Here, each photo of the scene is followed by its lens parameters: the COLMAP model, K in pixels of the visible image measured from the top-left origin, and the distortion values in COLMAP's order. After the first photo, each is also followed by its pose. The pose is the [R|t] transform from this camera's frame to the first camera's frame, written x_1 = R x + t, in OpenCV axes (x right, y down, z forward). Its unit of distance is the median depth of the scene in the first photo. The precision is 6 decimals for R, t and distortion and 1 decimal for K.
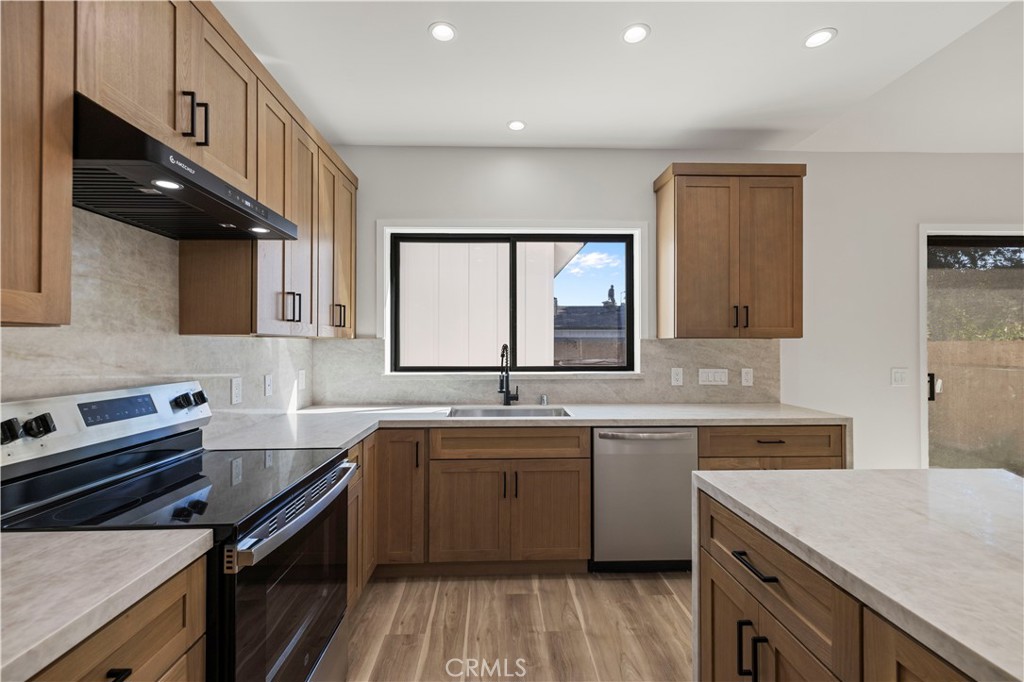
lens RADIAL K [[432.2, 0, 504.6], [0, 432.2, 341.3], [0, 0, 1]] dist [-0.001054, -0.000382]
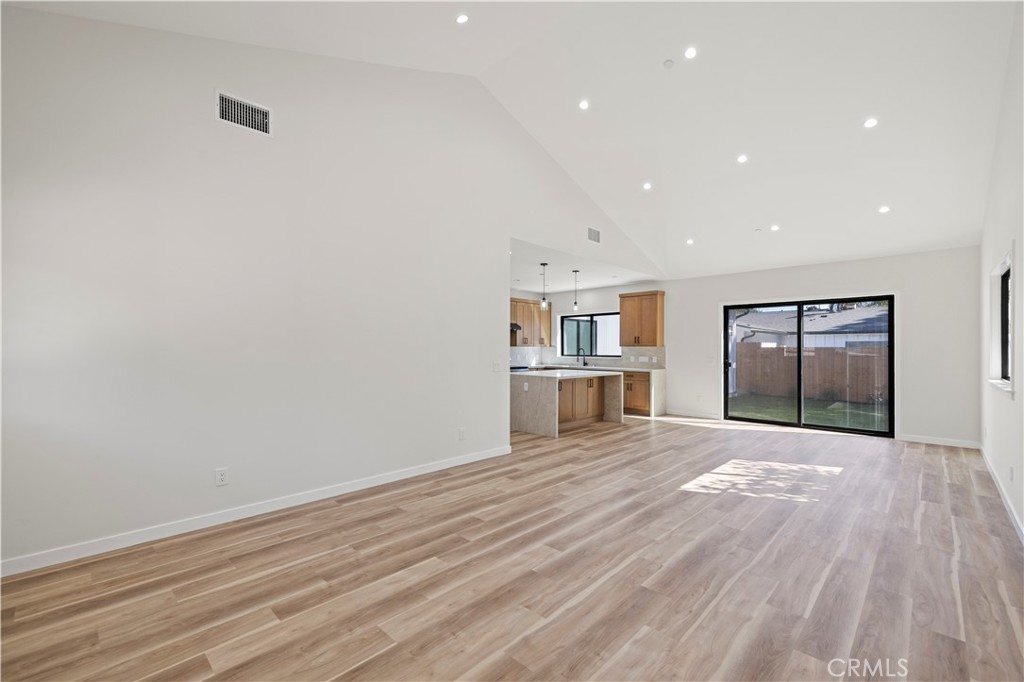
lens RADIAL K [[432.2, 0, 504.6], [0, 432.2, 341.3], [0, 0, 1]] dist [-0.001054, -0.000382]
pose [[0.689204, -0.008222, -0.724521, 2.024088], [0.008108, 0.999961, -0.003635, -0.040008], [0.724522, -0.003369, 0.689243, -1.792085]]
